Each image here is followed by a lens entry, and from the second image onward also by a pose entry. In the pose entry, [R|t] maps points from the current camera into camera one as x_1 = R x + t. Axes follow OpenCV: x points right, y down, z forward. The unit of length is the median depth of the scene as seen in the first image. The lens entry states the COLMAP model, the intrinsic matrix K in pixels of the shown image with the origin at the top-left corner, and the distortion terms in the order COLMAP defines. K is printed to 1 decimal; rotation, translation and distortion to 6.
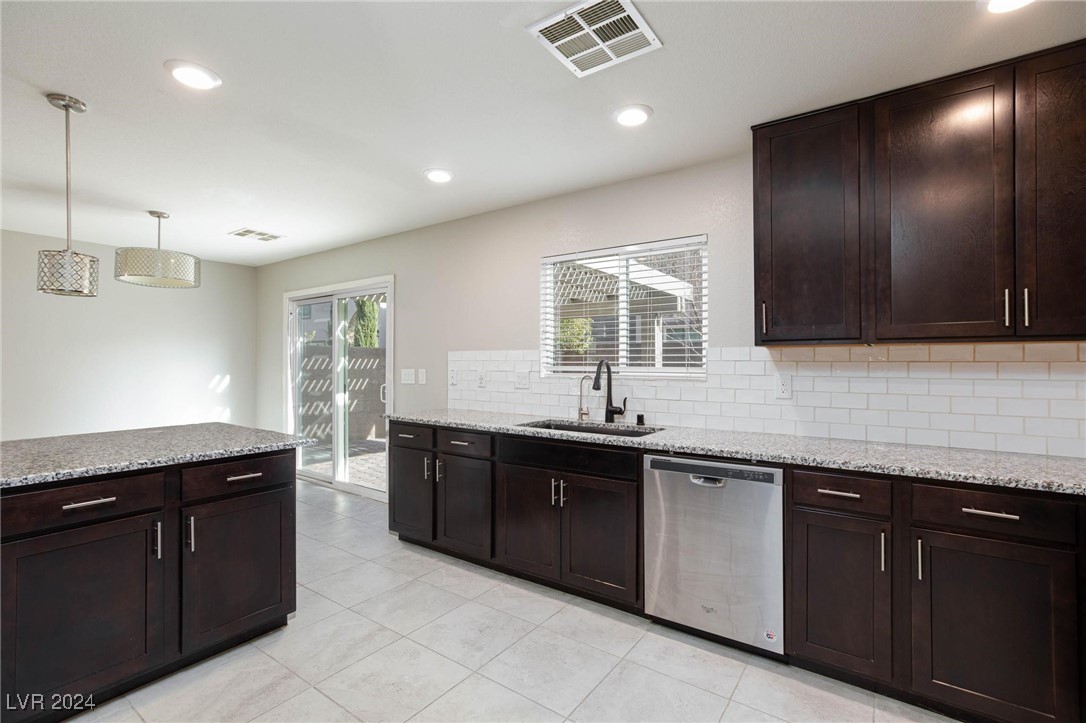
lens RADIAL K [[500.2, 0, 541.7], [0, 500.2, 364.1], [0, 0, 1]] dist [-0.017371, 0.010813]
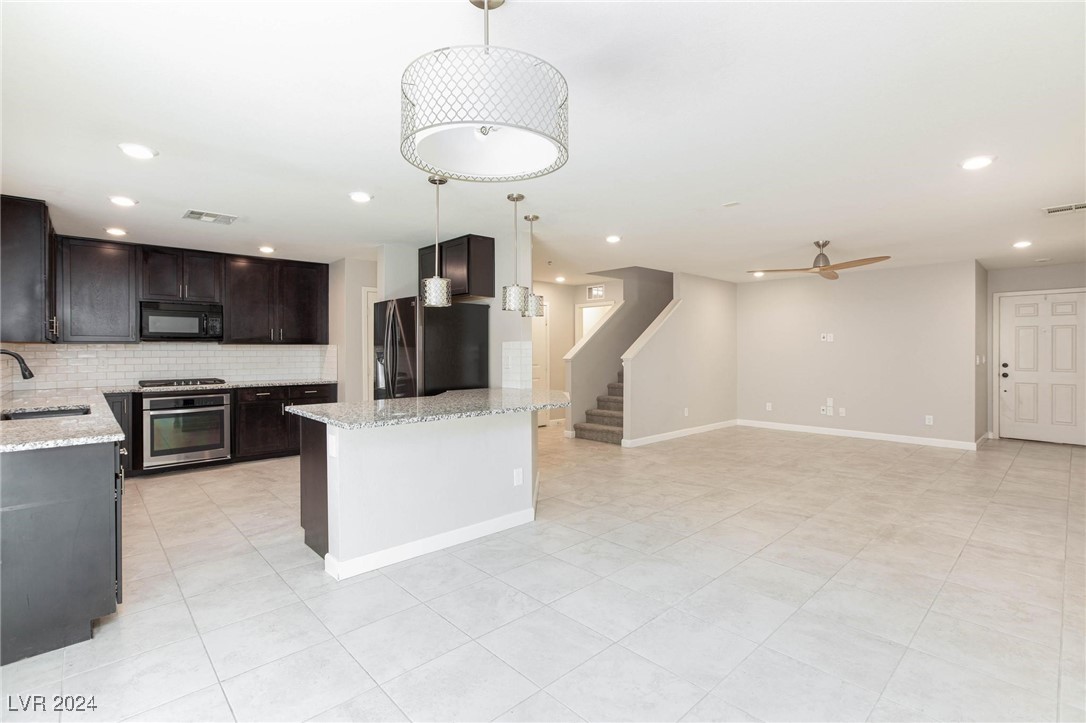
lens RADIAL K [[500.2, 0, 541.8], [0, 500.2, 352.0], [0, 0, 1]] dist [-0.017371, 0.010813]
pose [[-0.977405, 0.001969, 0.211366, -1.269880], [0.004364, 0.999931, 0.010864, -0.012336], [-0.211330, 0.011541, -0.977347, 1.937257]]
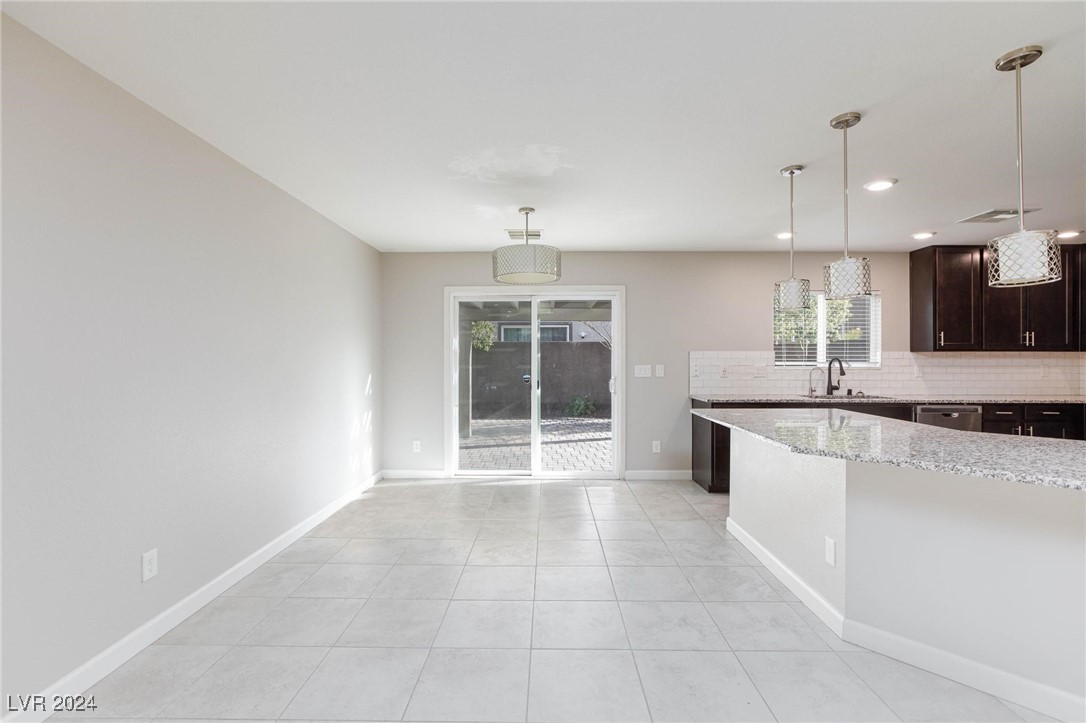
lens RADIAL K [[500.2, 0, 541.3], [0, 500.2, 355.3], [0, 0, 1]] dist [-0.017371, 0.010813]
pose [[0.824893, 0.004228, 0.565274, -1.846382], [0.002693, 0.999931, -0.011409, -0.000575], [-0.565283, 0.010934, 0.824824, 0.191828]]
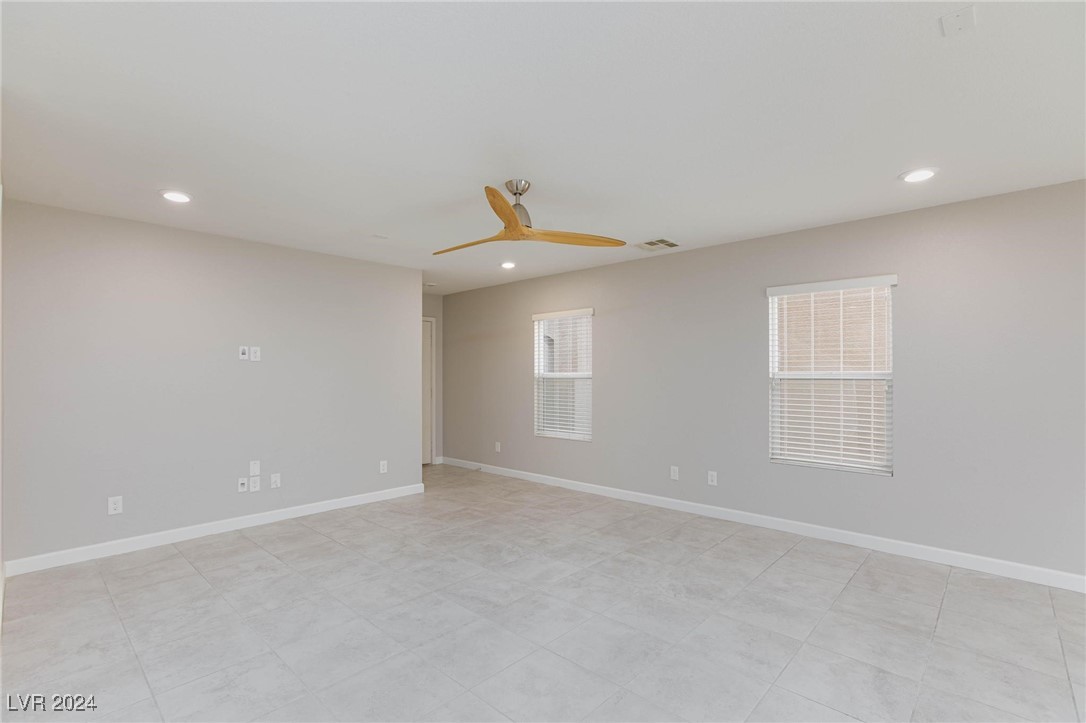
lens RADIAL K [[500.2, 0, 540.1], [0, 500.2, 374.5], [0, 0, 1]] dist [-0.017371, 0.010813]
pose [[-0.137276, 0.000523, -0.990533, -0.855530], [-0.006190, 0.999980, 0.001386, 0.003008], [0.990513, 0.006321, -0.137270, 0.005914]]
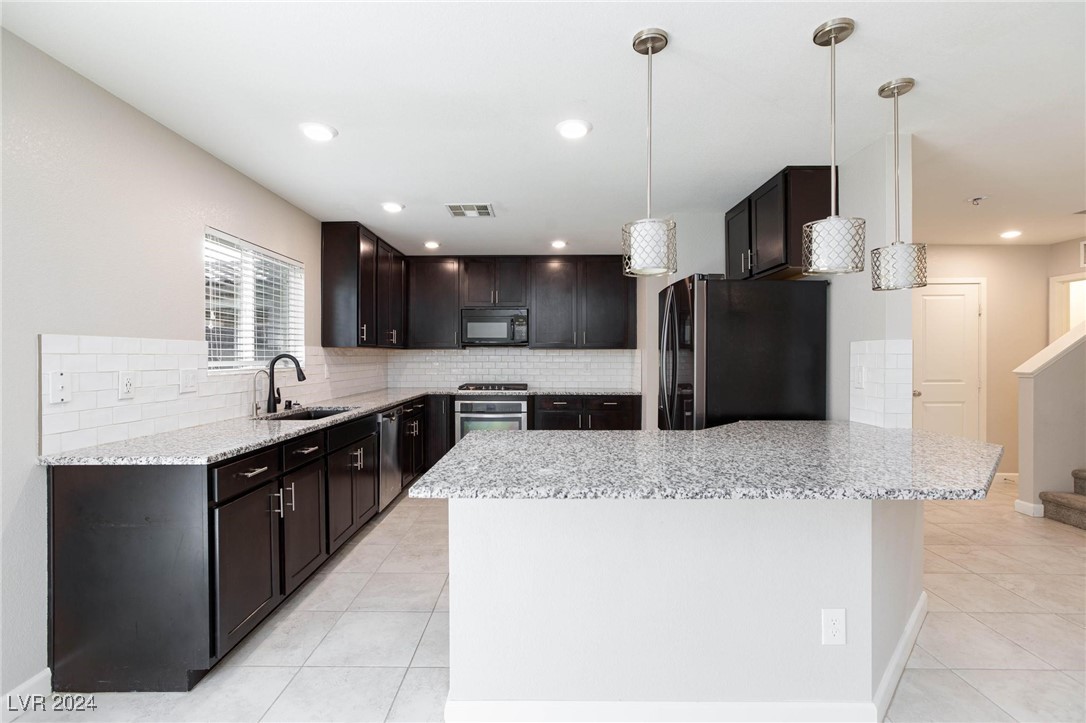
lens RADIAL K [[500.2, 0, 540.5], [0, 500.2, 357.1], [0, 0, 1]] dist [-0.017371, 0.010813]
pose [[-0.573006, -0.001768, 0.819550, -1.223286], [0.004744, 0.999974, 0.005474, -0.006210], [-0.819538, 0.007025, -0.572982, 1.298508]]
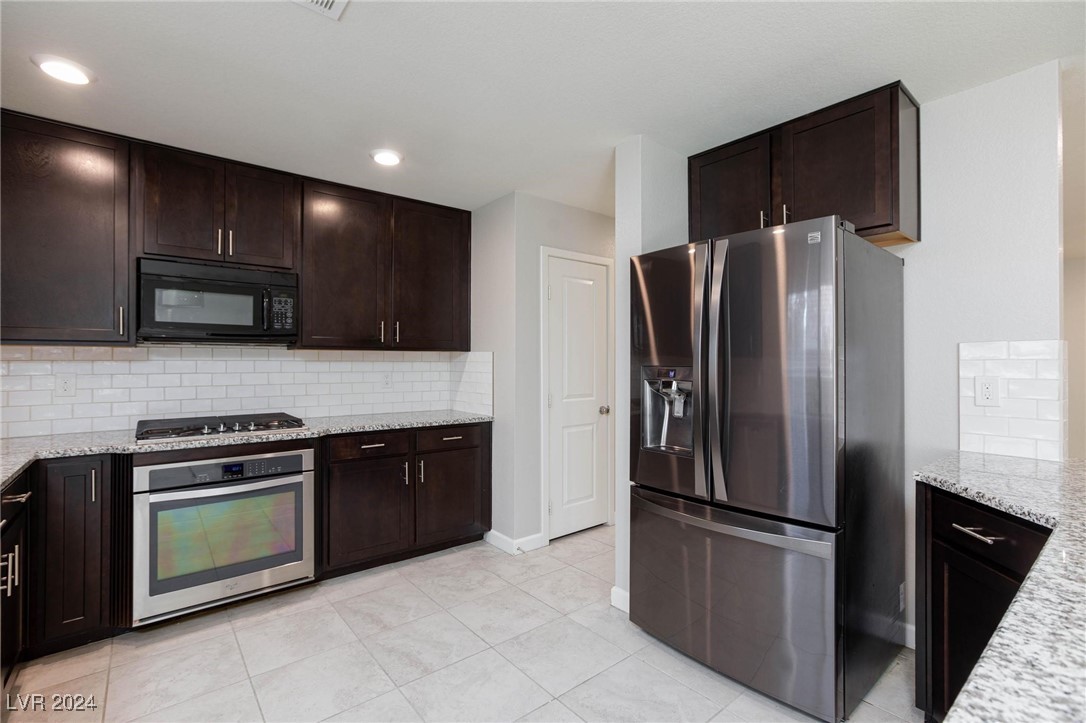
lens RADIAL K [[500.2, 0, 551.4], [0, 500.2, 363.3], [0, 0, 1]] dist [-0.017371, 0.010813]
pose [[-0.963500, -0.002019, 0.267702, -0.327207], [0.000528, 0.999955, 0.009440, -0.006039], [-0.267709, 0.009236, -0.963456, 1.062200]]
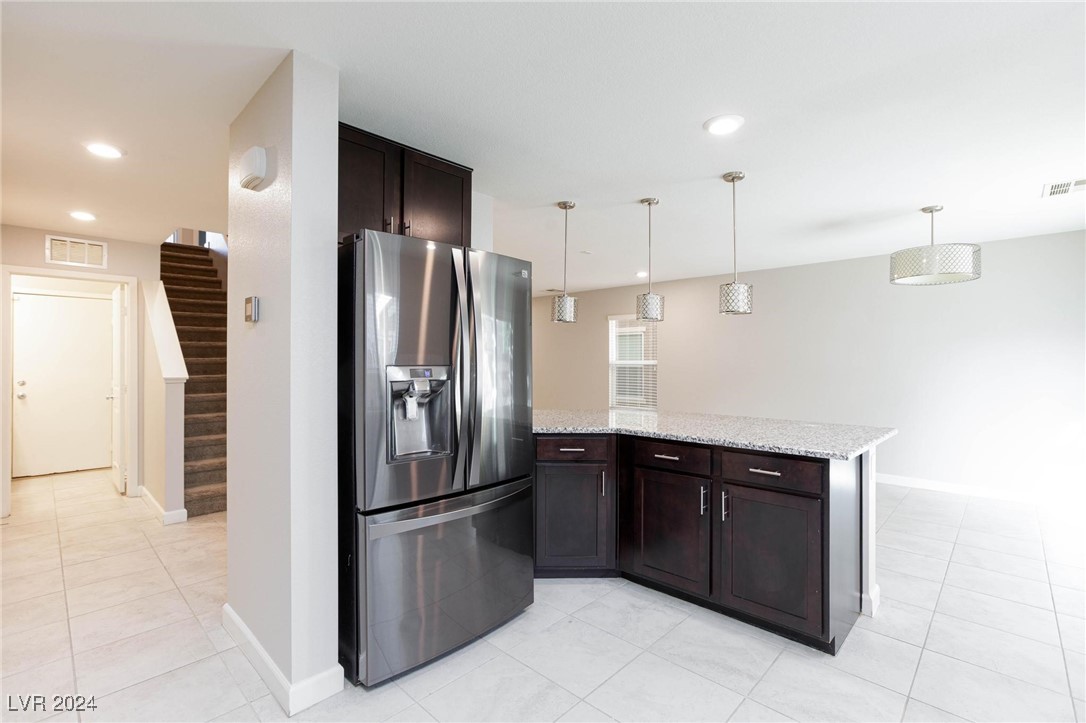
lens RADIAL K [[500.2, 0, 536.0], [0, 500.2, 366.7], [0, 0, 1]] dist [-0.017371, 0.010813]
pose [[-0.149132, 0.006802, -0.988794, 0.394470], [-0.007032, 0.999944, 0.007939, -0.000062], [0.988792, 0.008137, -0.149075, 0.524422]]
